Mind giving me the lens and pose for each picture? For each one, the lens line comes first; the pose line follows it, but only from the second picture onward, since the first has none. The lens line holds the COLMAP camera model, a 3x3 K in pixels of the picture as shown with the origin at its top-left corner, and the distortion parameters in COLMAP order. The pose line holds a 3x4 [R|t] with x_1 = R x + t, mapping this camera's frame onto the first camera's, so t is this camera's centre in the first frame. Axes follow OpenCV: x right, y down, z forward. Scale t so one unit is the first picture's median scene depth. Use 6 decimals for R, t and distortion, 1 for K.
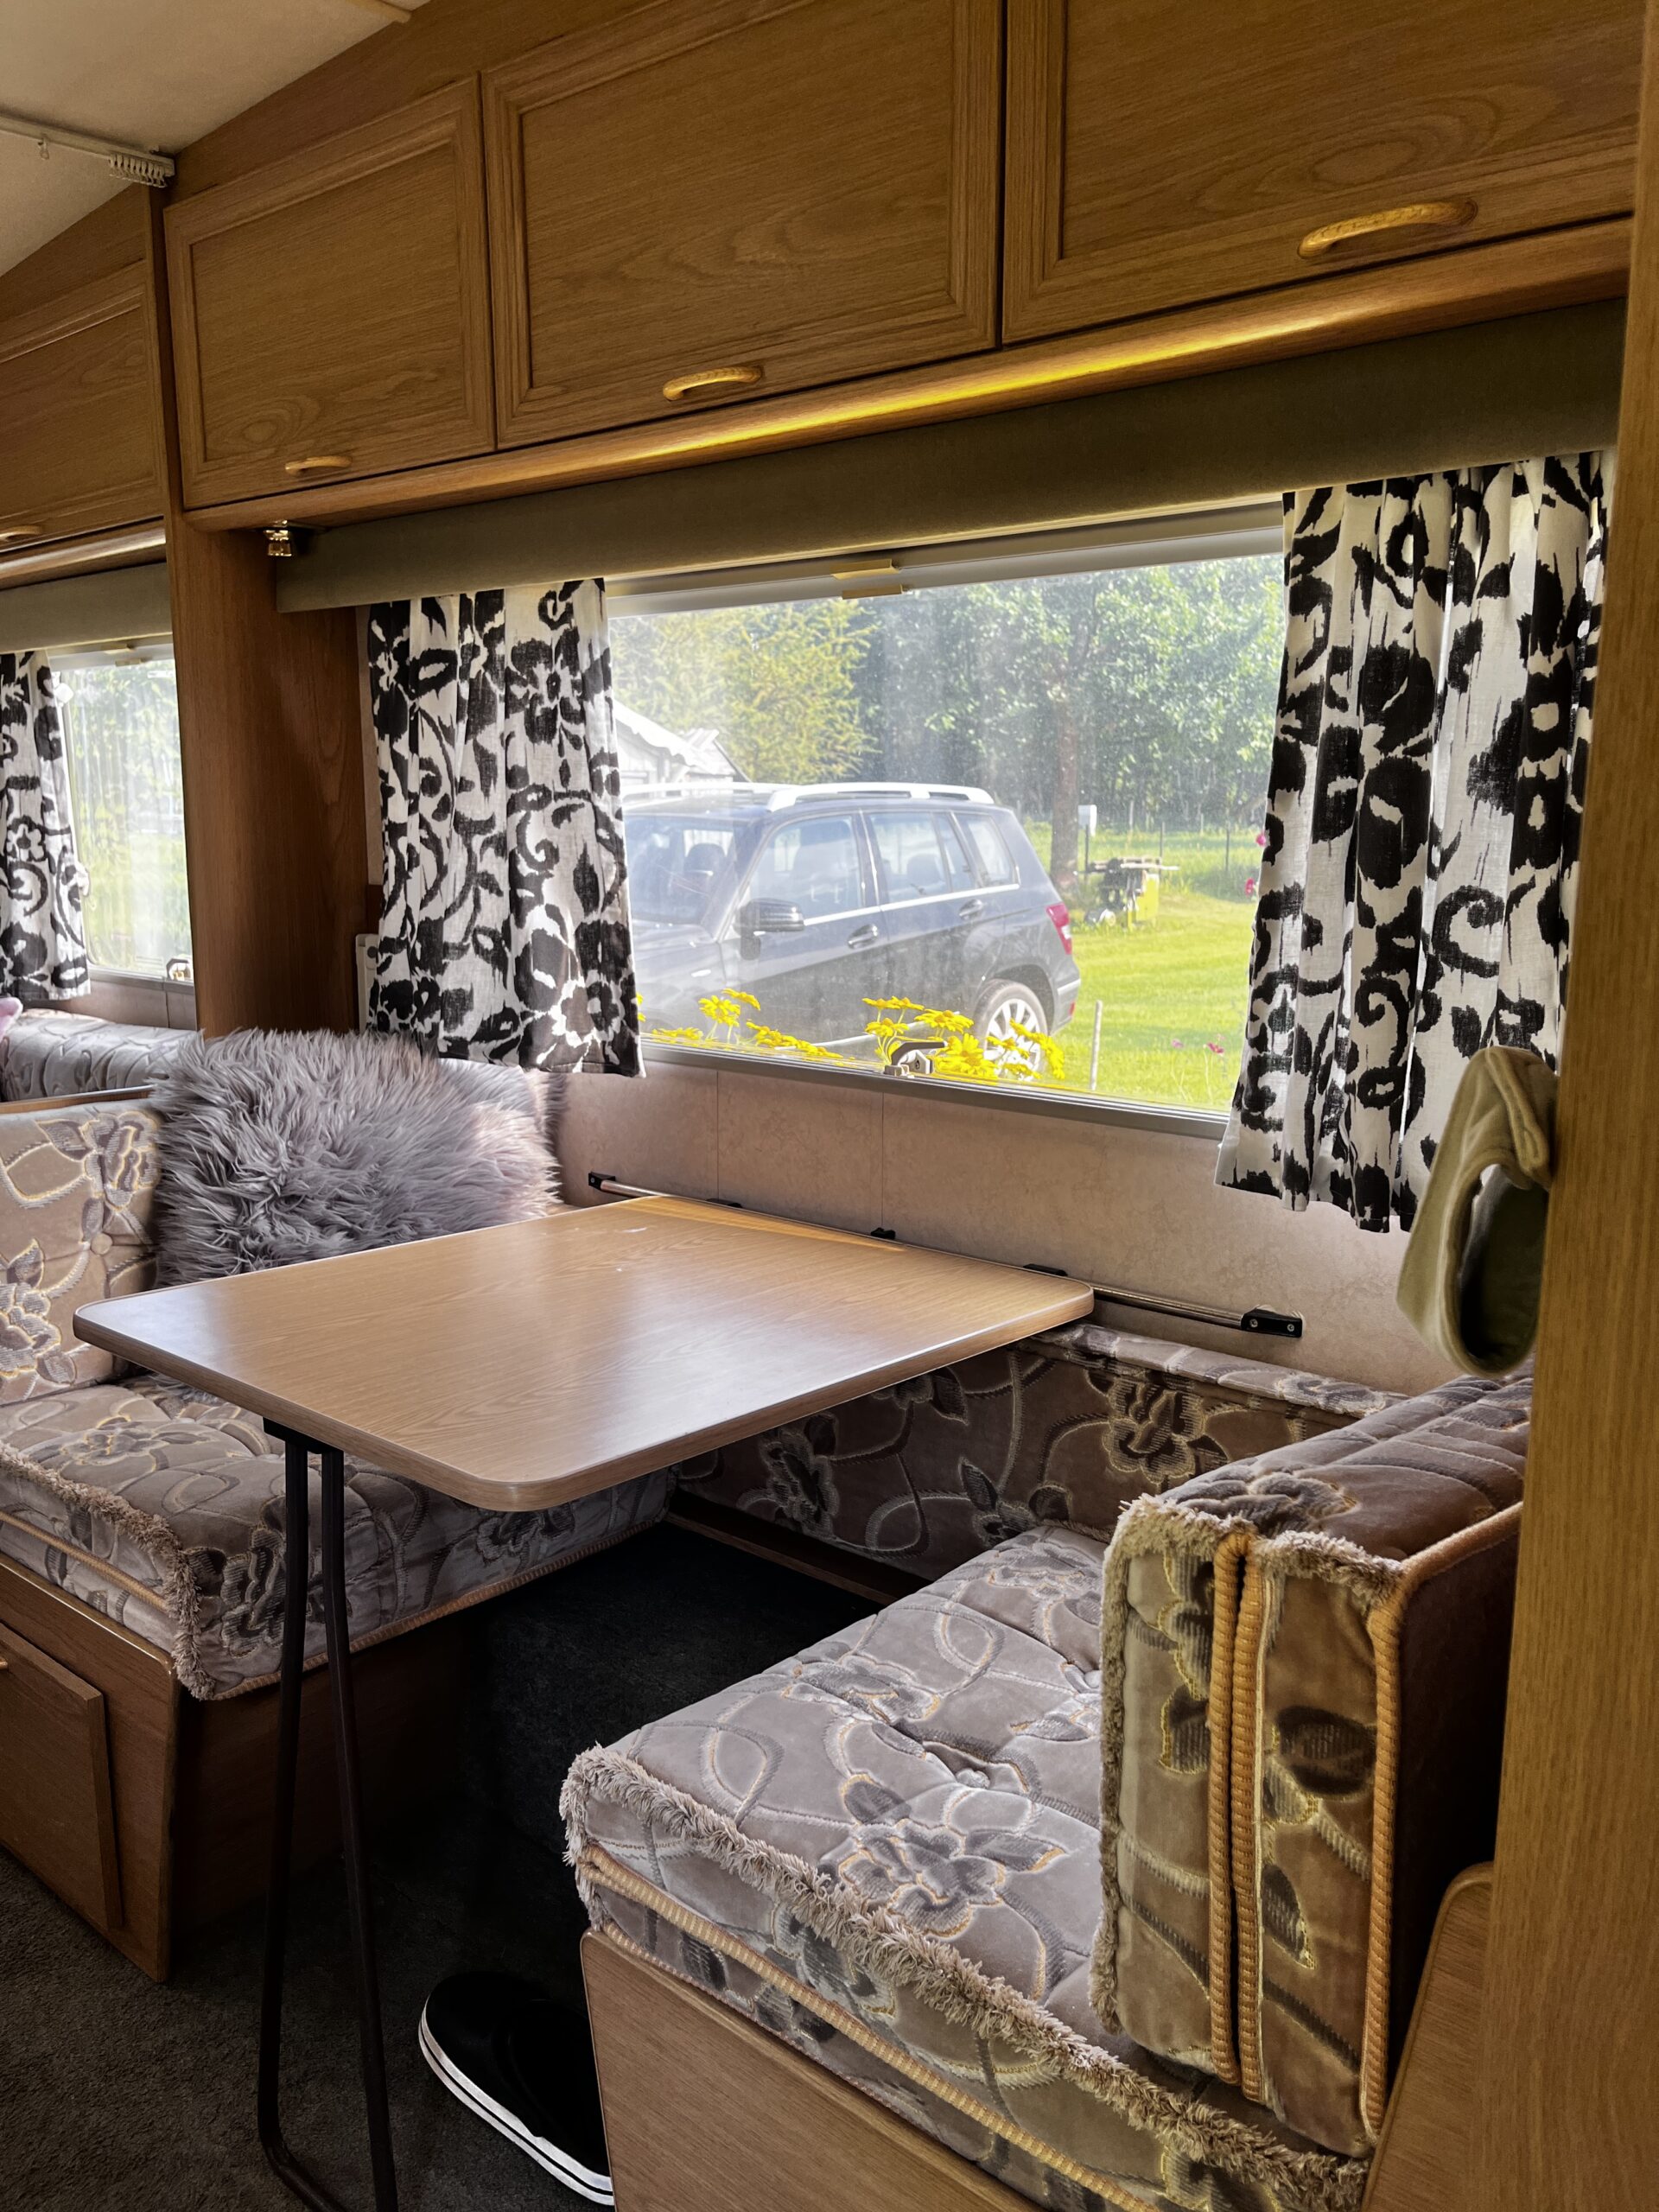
lens RADIAL K [[1703.0, 0, 845.3], [0, 1703.0, 1120.5], [0, 0, 1]] dist [0.034174, -0.053725]
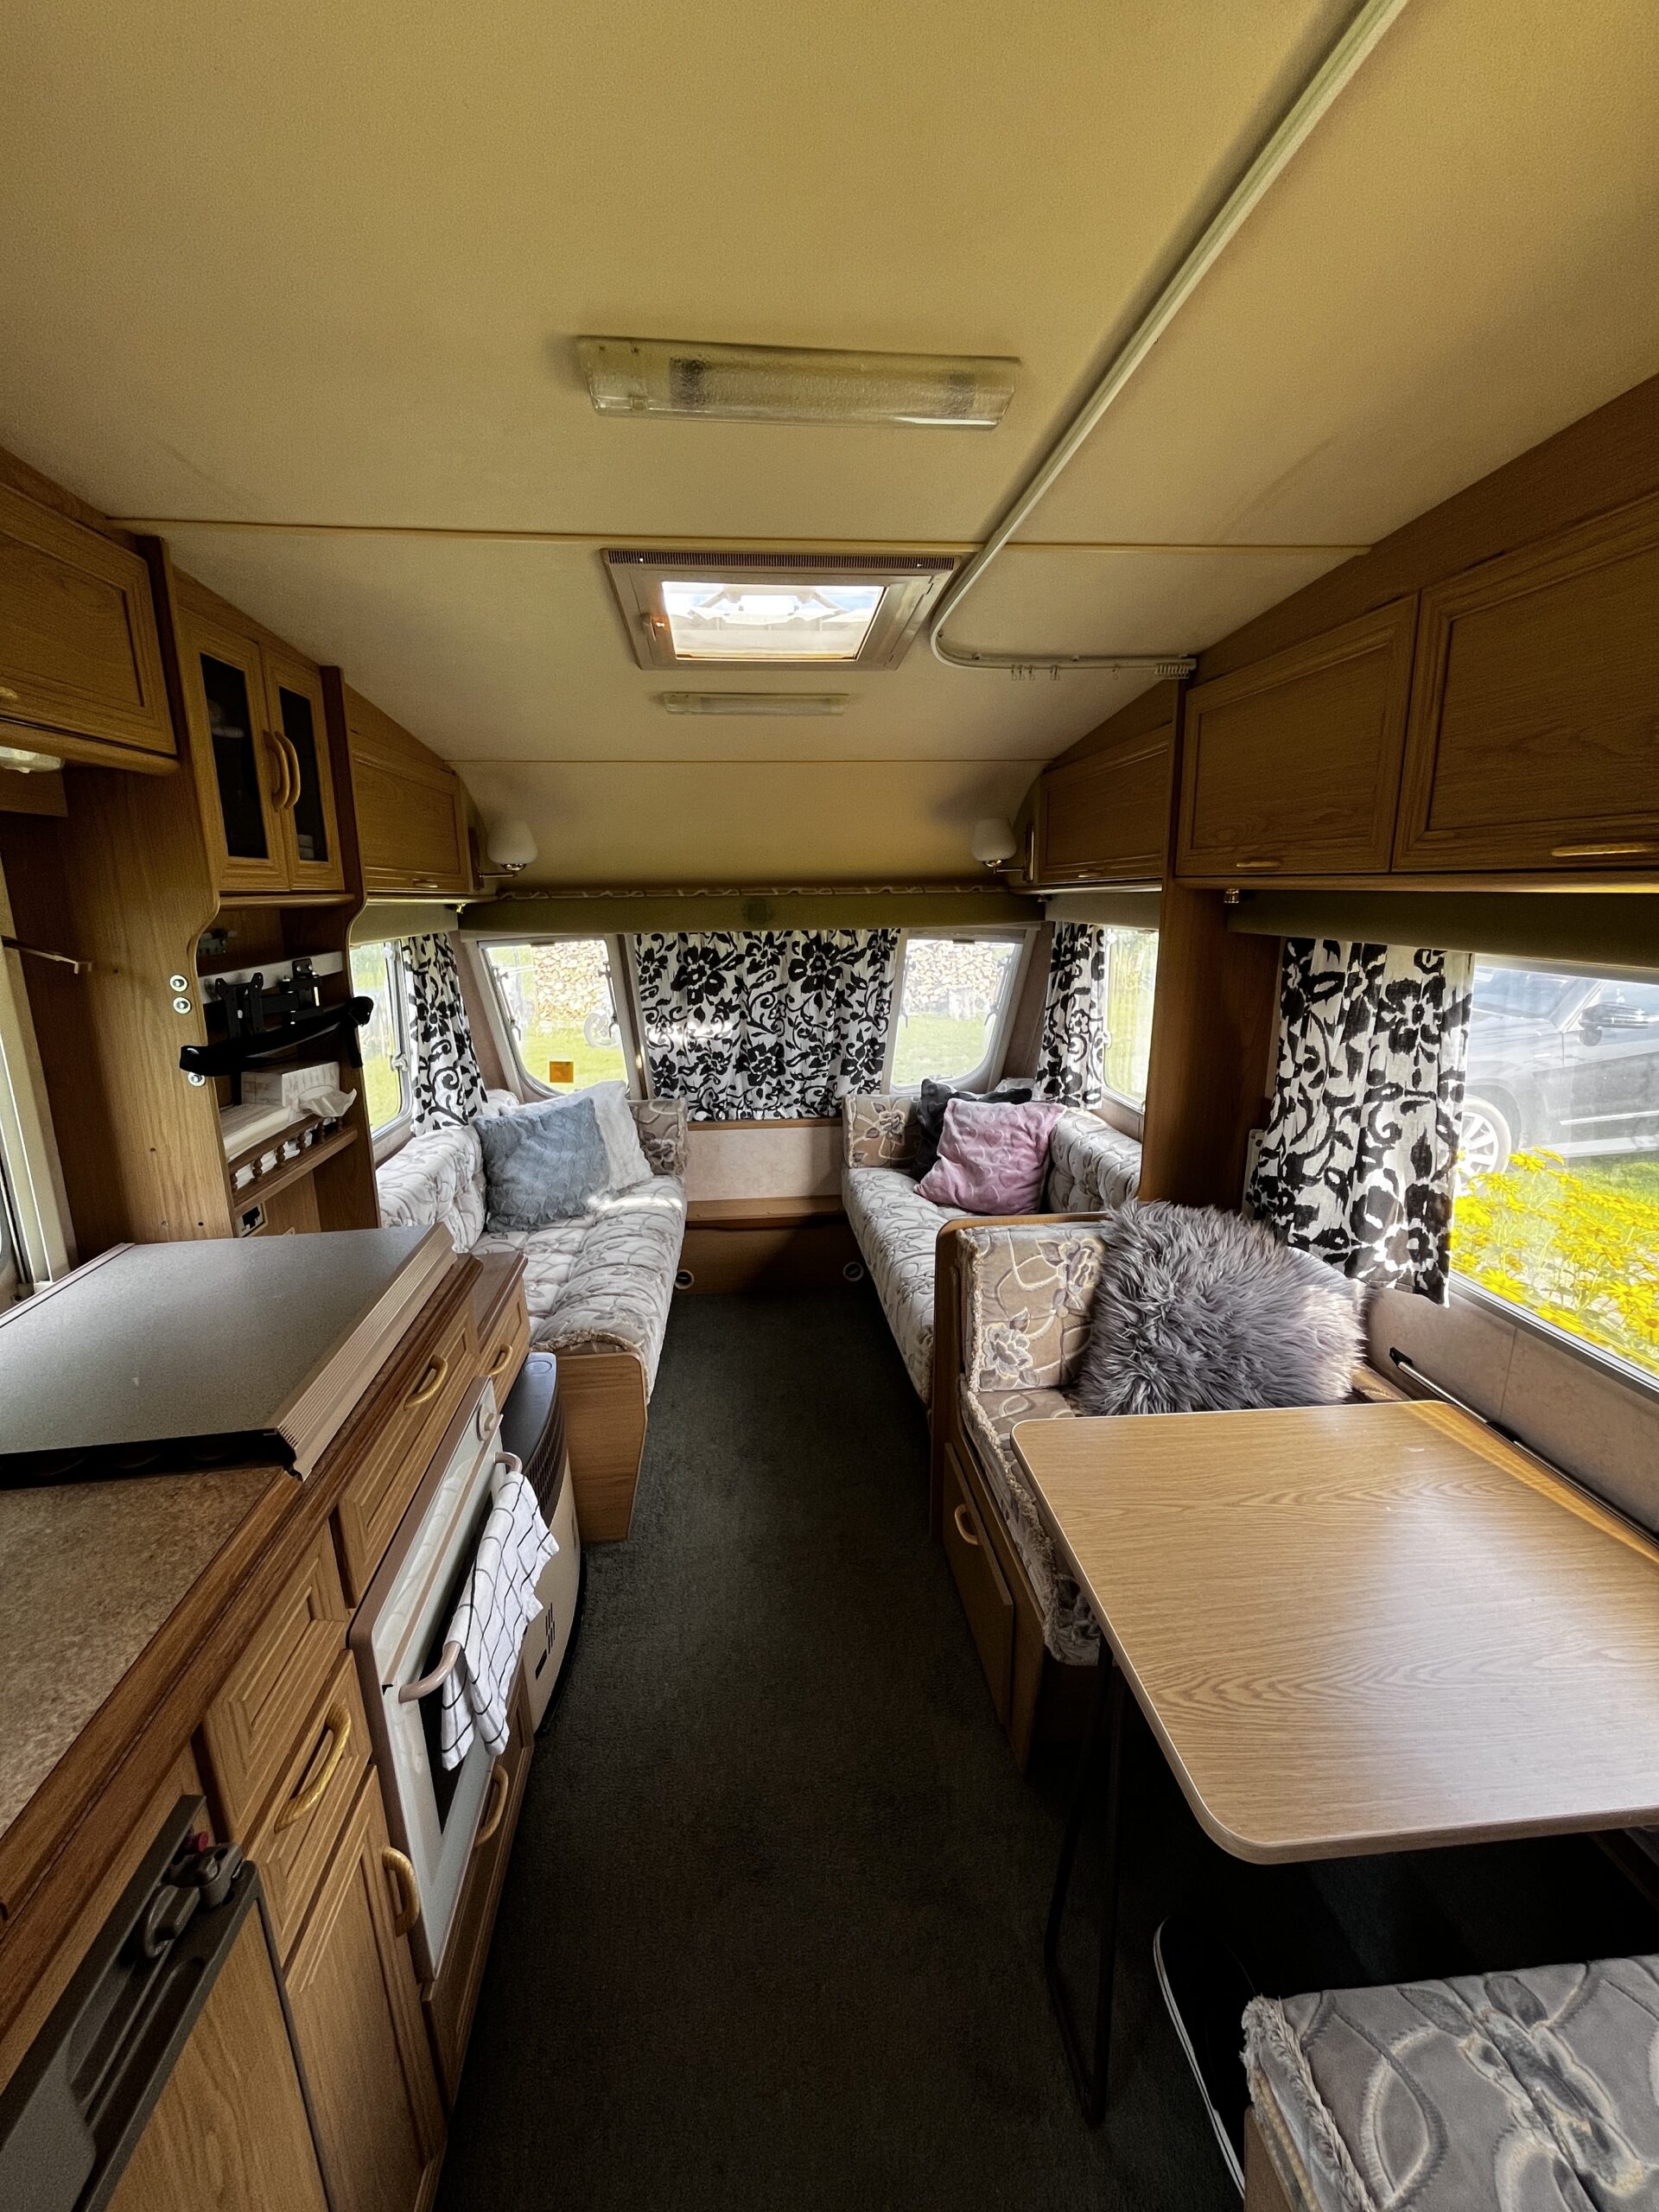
lens RADIAL K [[889.4, 0, 825.7], [0, 889.4, 1097.3], [0, 0, 1]] dist [-0.004762, 0.000160]
pose [[0.720590, 0.144069, -0.678229, -0.021854], [-0.107553, 0.989560, 0.095932, -0.203223], [0.684969, 0.003817, 0.728562, 0.162919]]
